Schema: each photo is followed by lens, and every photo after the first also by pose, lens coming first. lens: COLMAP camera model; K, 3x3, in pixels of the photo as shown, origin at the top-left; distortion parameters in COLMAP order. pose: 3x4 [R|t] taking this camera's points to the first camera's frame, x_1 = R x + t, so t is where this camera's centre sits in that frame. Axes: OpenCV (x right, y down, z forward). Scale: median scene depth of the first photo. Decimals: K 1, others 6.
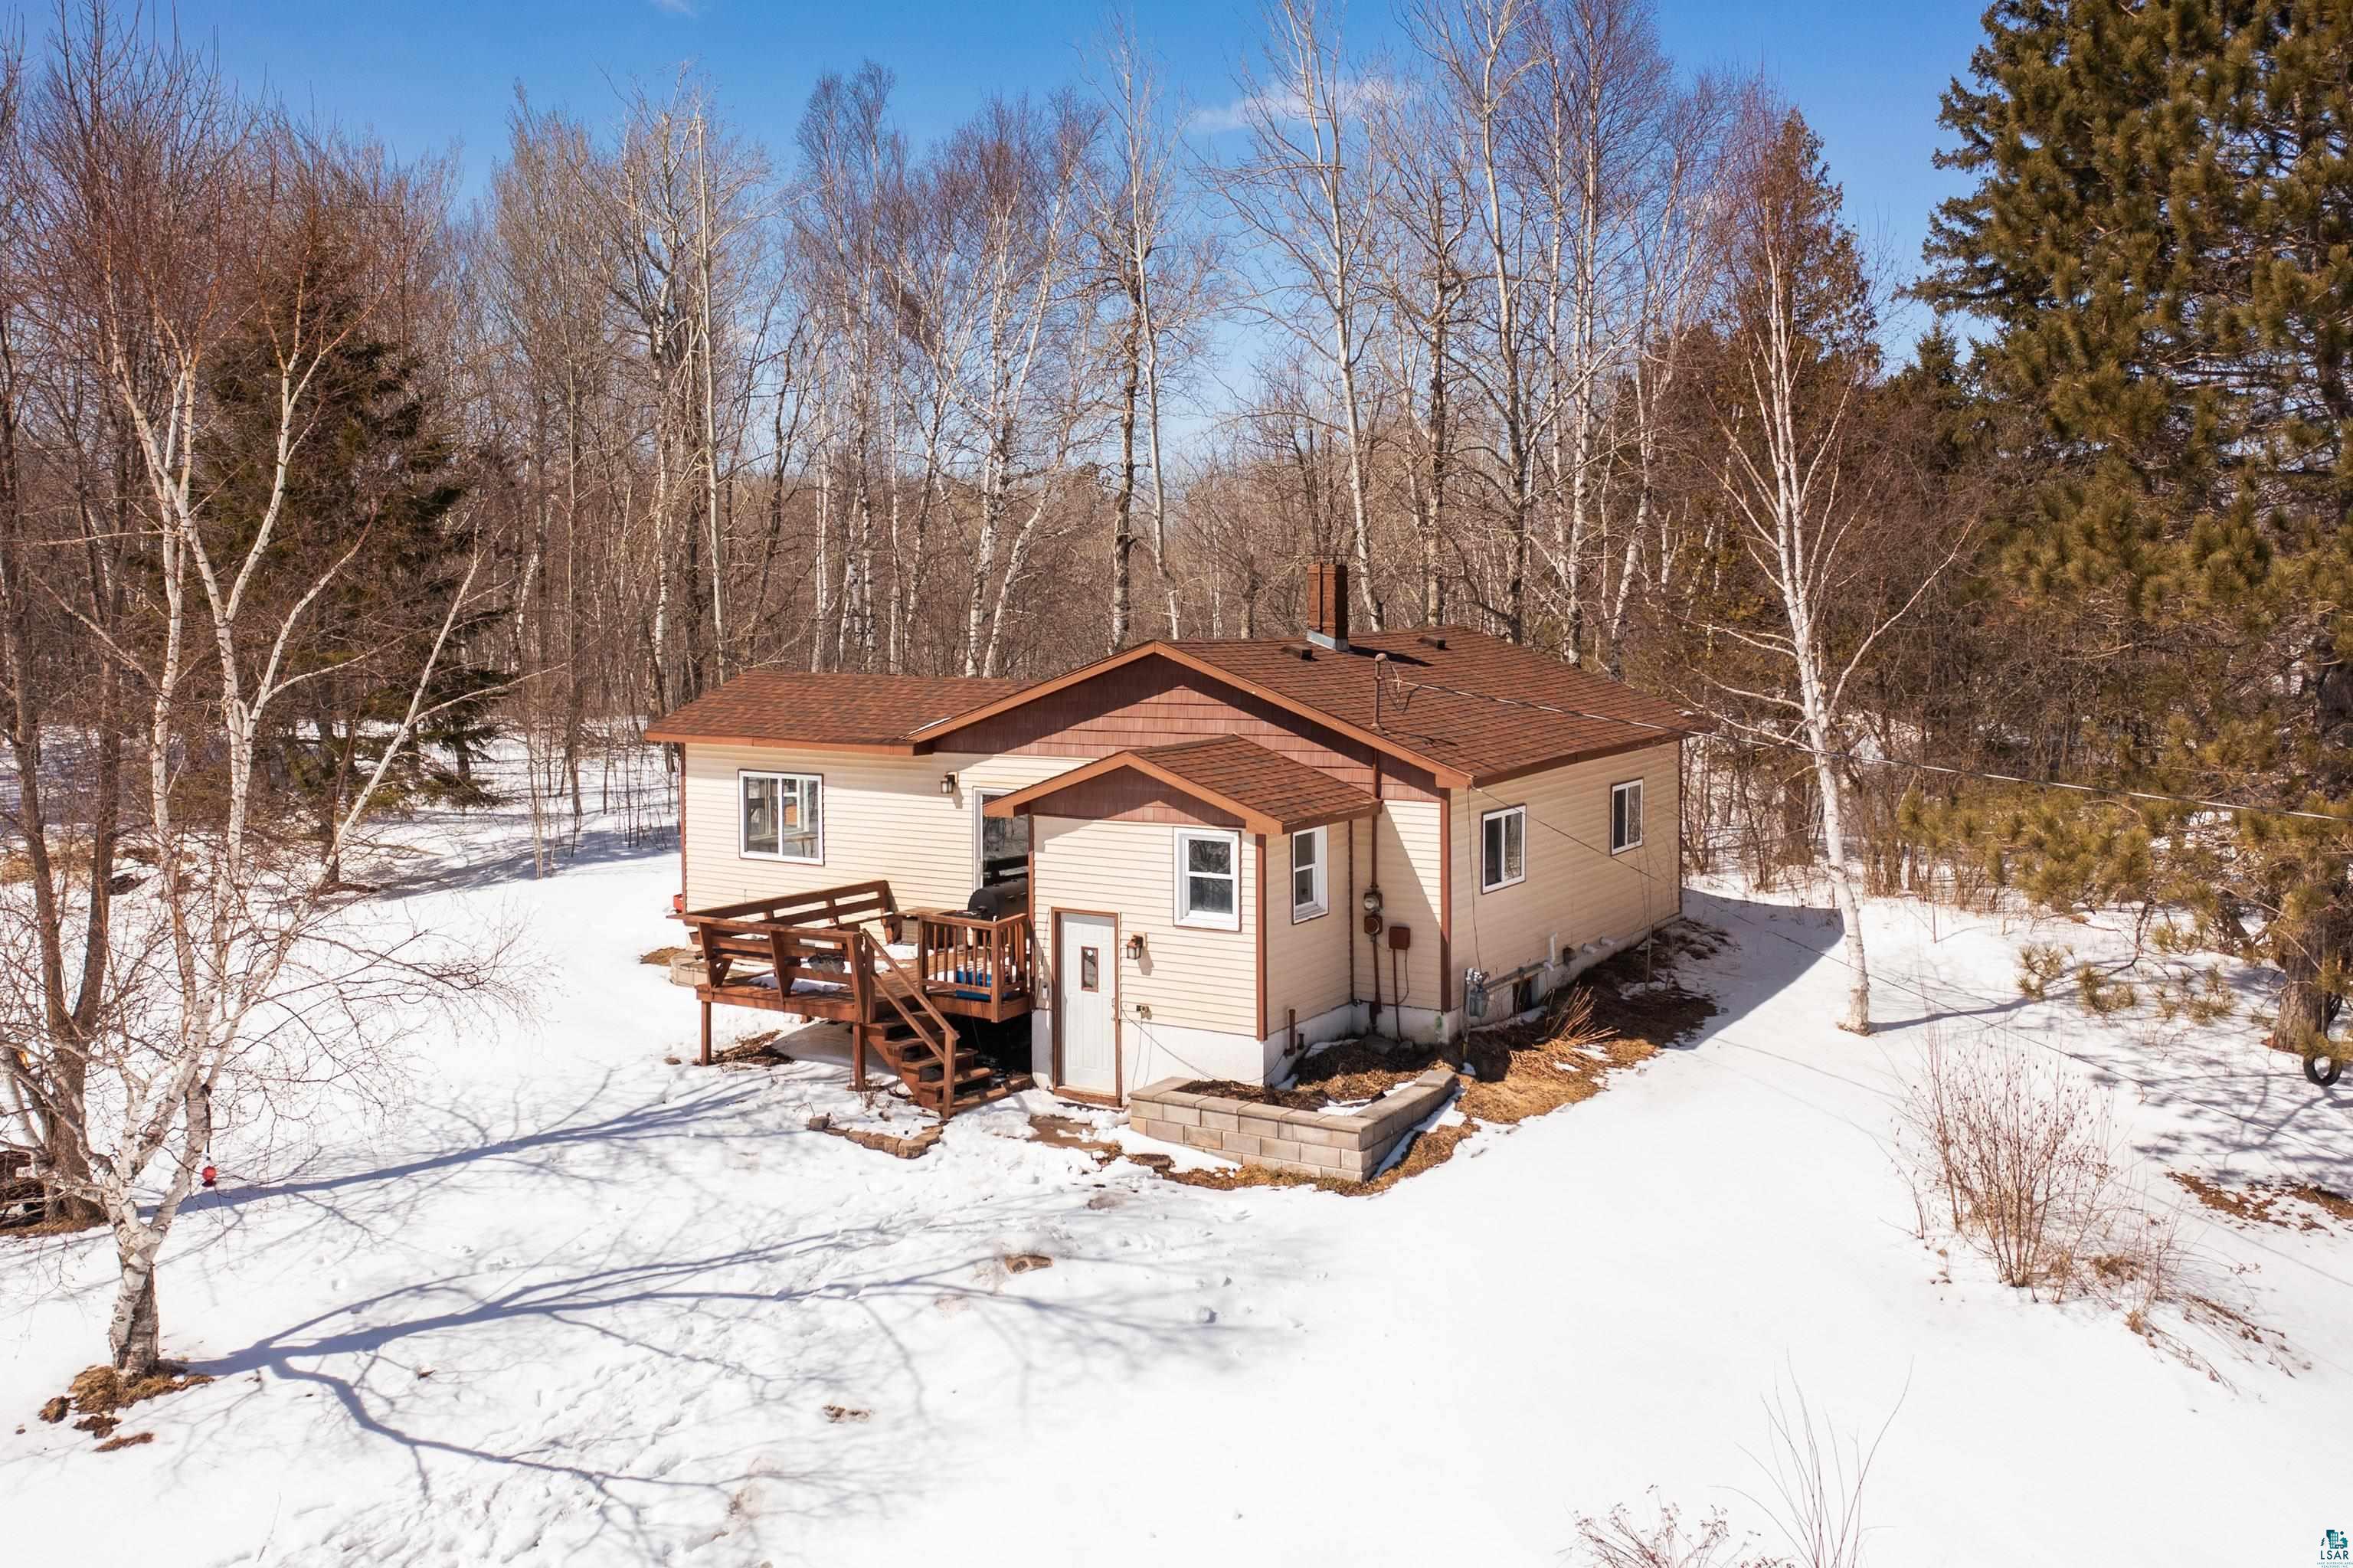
lens RADIAL K [[2020.7, 0, 1139.5], [0, 2020.7, 783.3], [0, 0, 1]] dist [-0.015332, -0.002519]
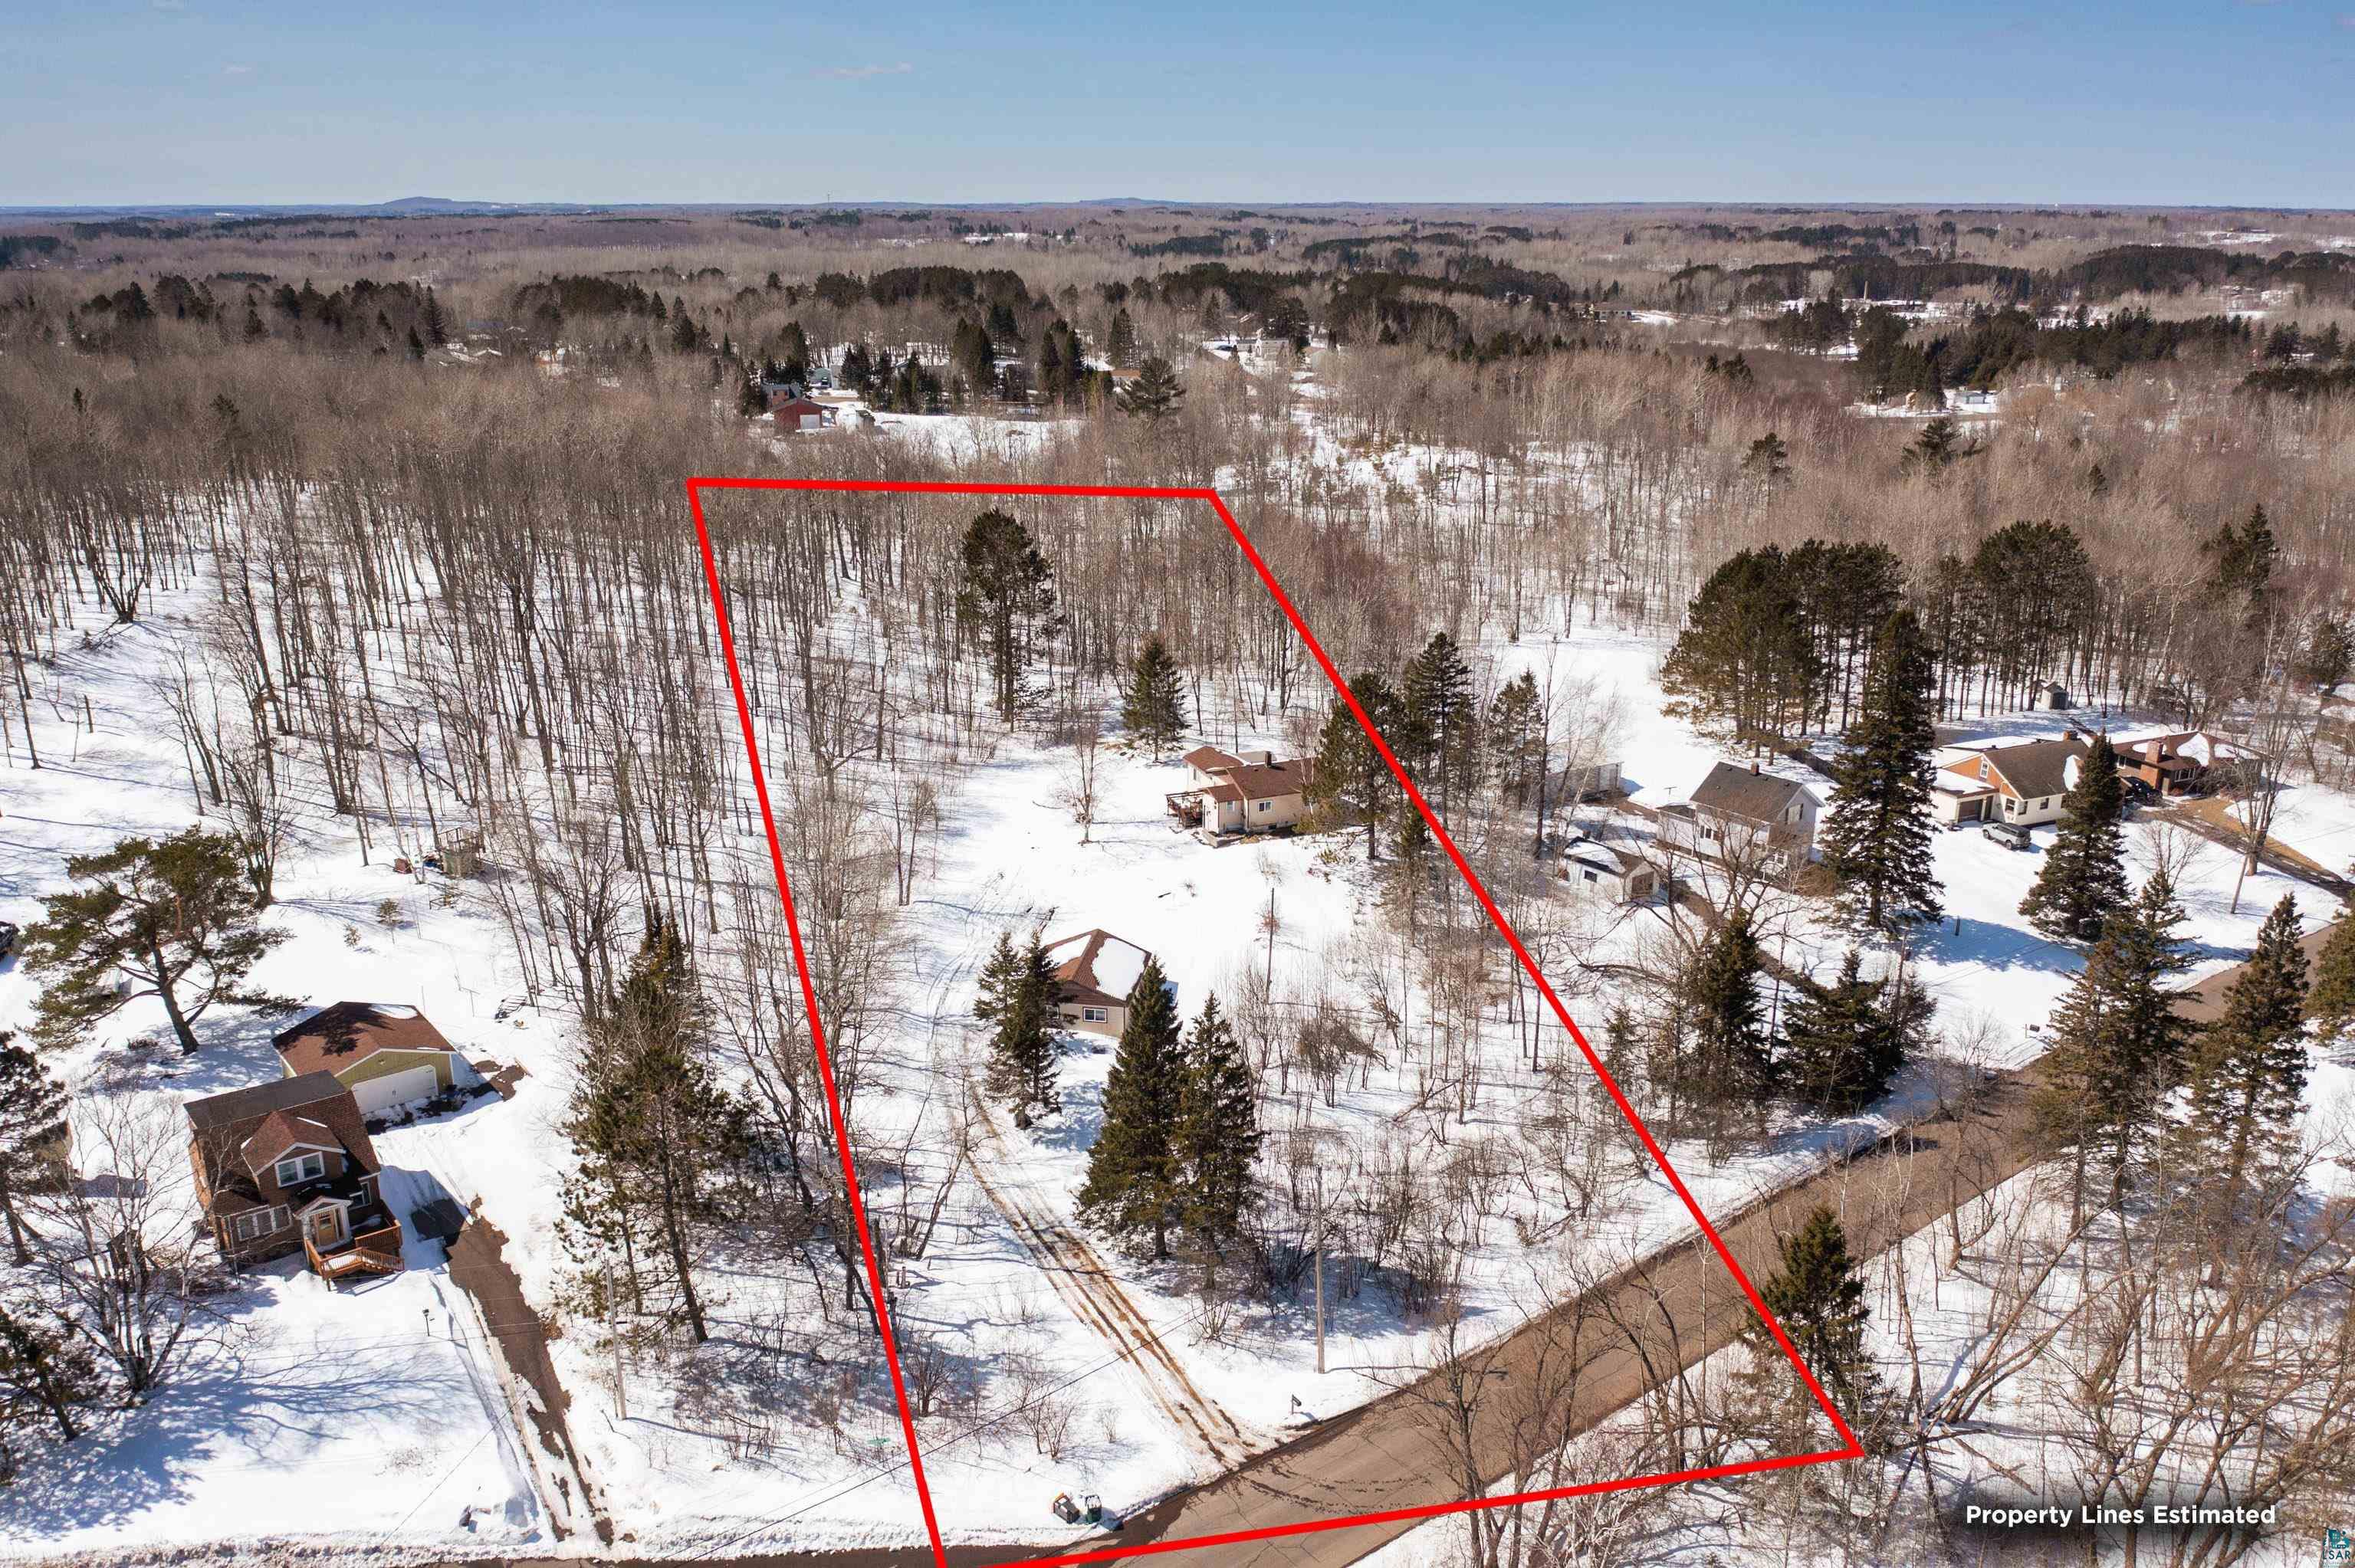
lens RADIAL K [[1947.7, 0, 1177.5], [0, 1947.7, 784.0], [0, 0, 1]] dist [-0.020765, 0.006999]
pose [[0.843498, 0.181312, -0.505605, 3.482427], [-0.076826, 0.972352, 0.220521, -1.582703], [0.531610, -0.147166, 0.834106, -5.002025]]
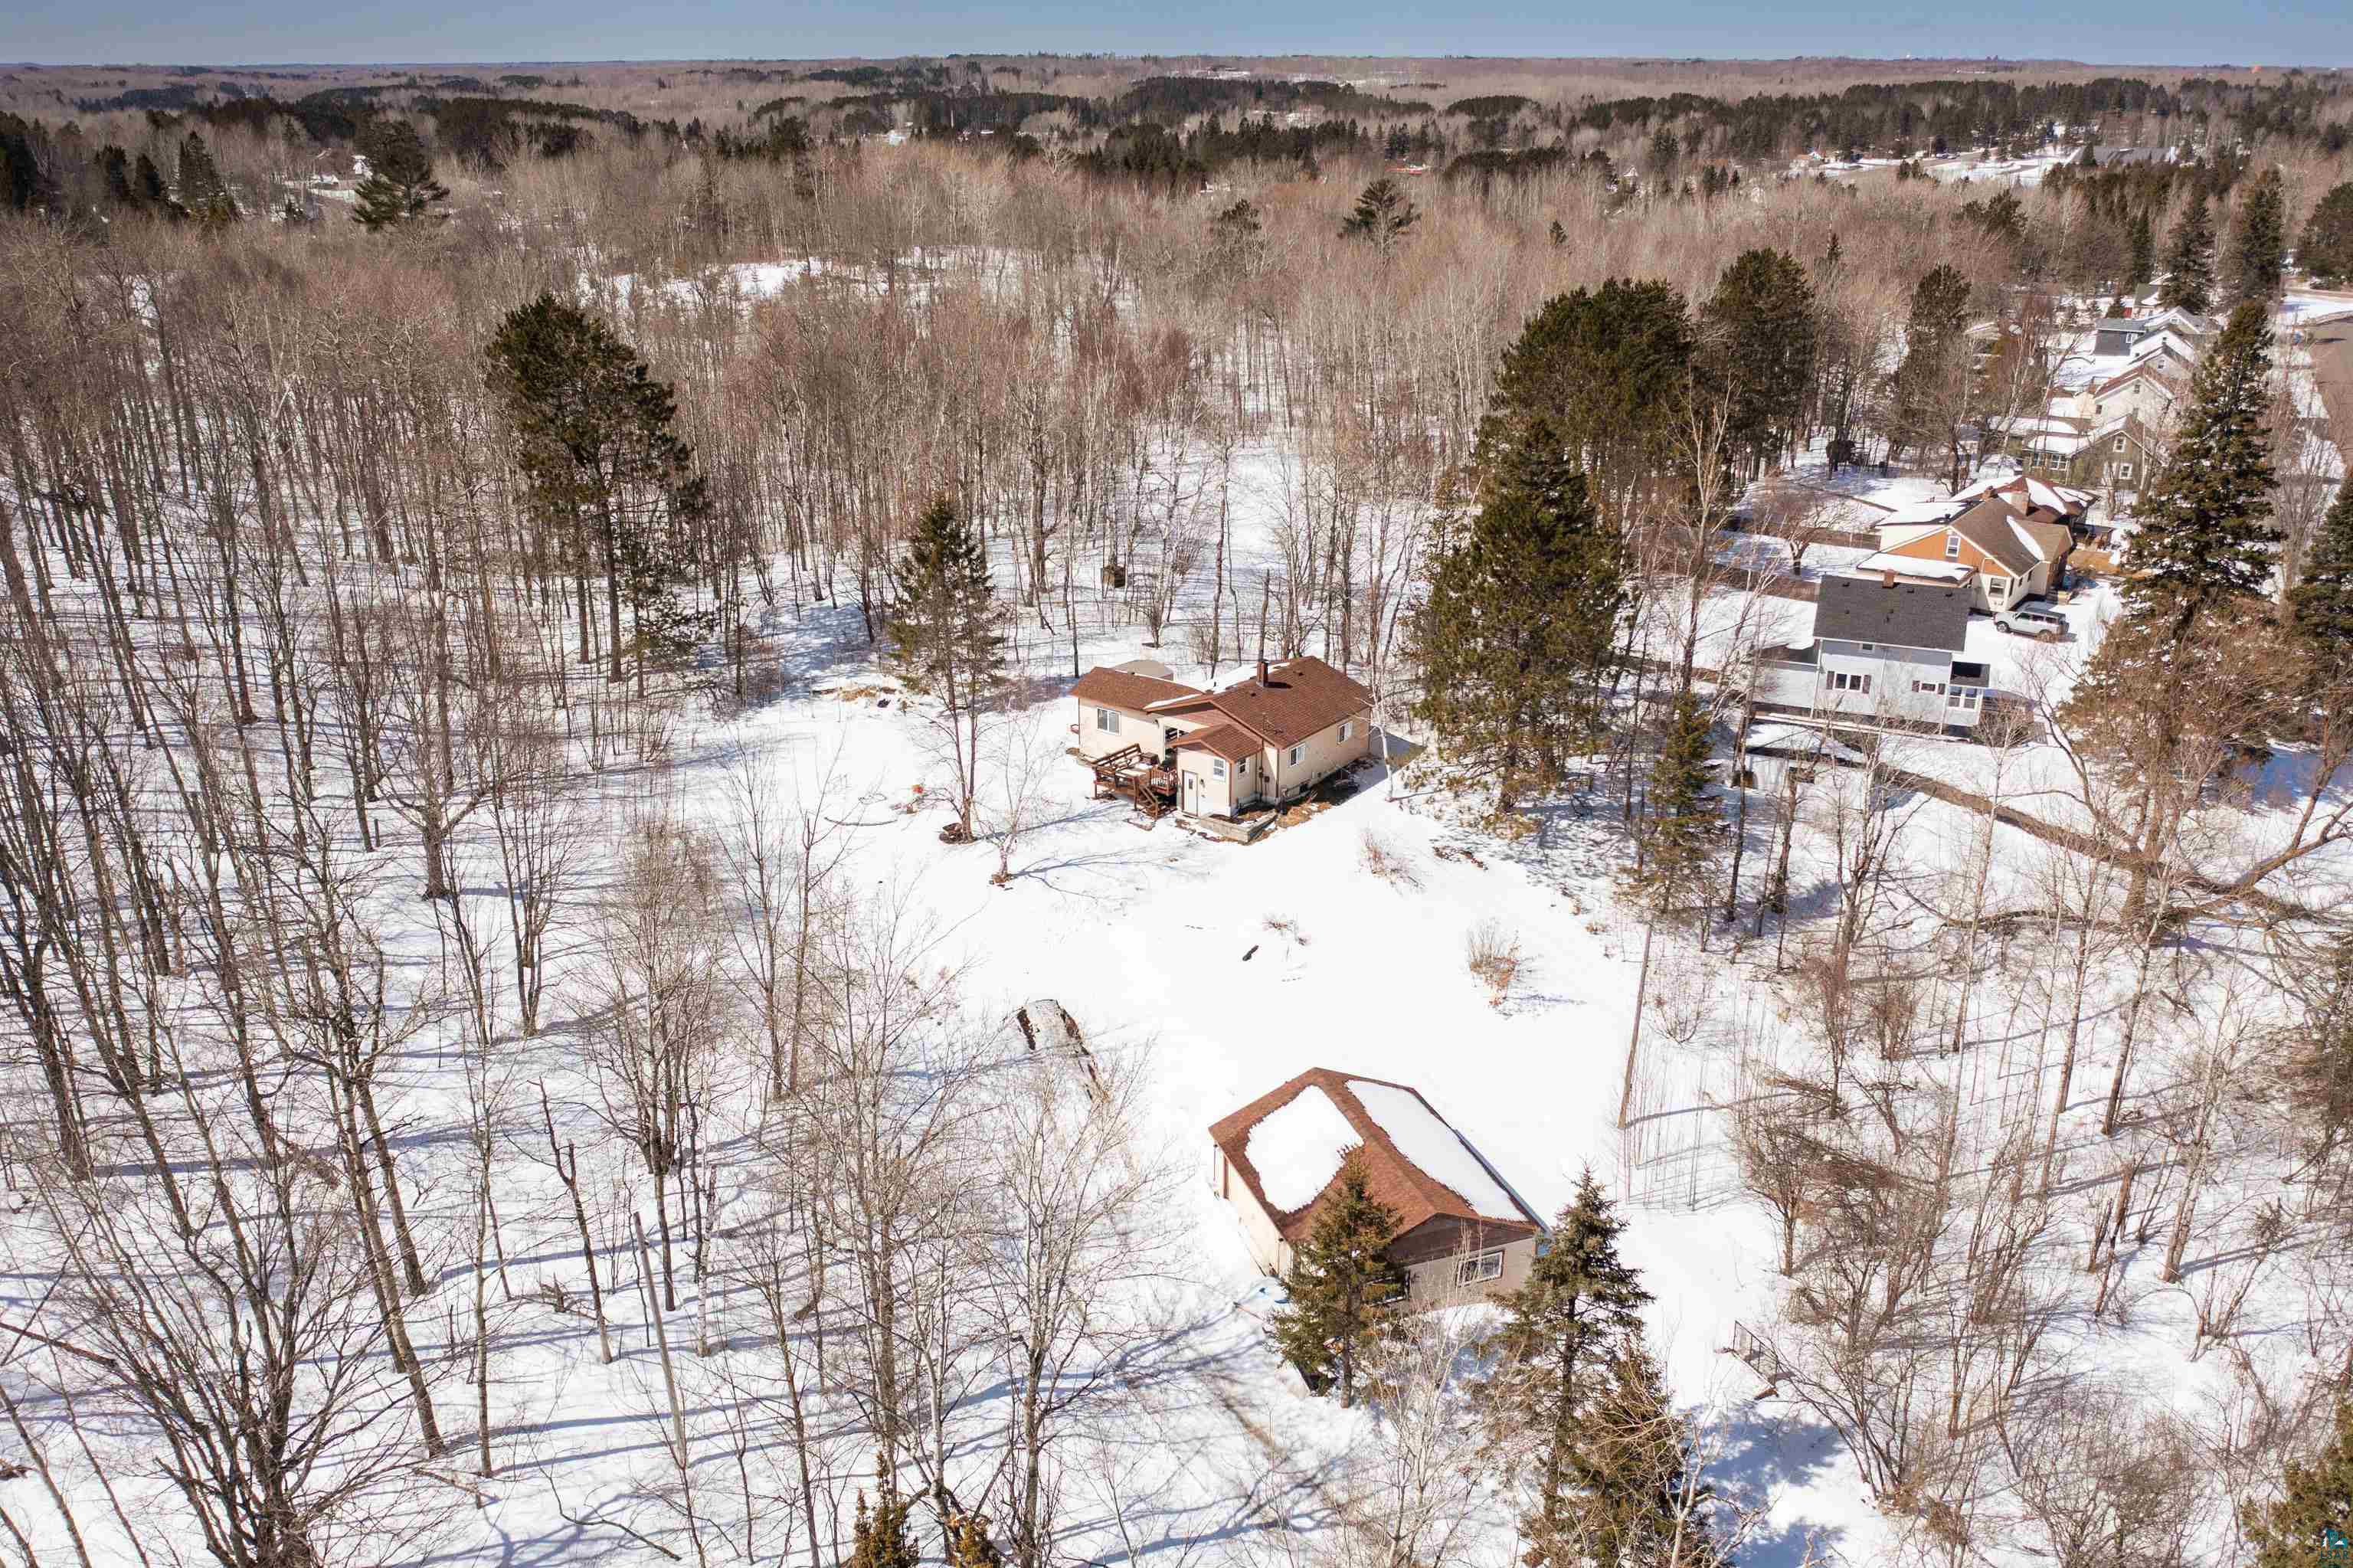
lens RADIAL K [[1946.4, 0, 1176.5], [0, 1946.4, 784.0], [0, 0, 1]] dist [-0.020765, 0.006999]
pose [[0.997545, 0.037209, -0.059328, 0.183213], [-0.019775, 0.962356, 0.271071, -0.991455], [0.067181, -0.269233, 0.960729, -2.838194]]
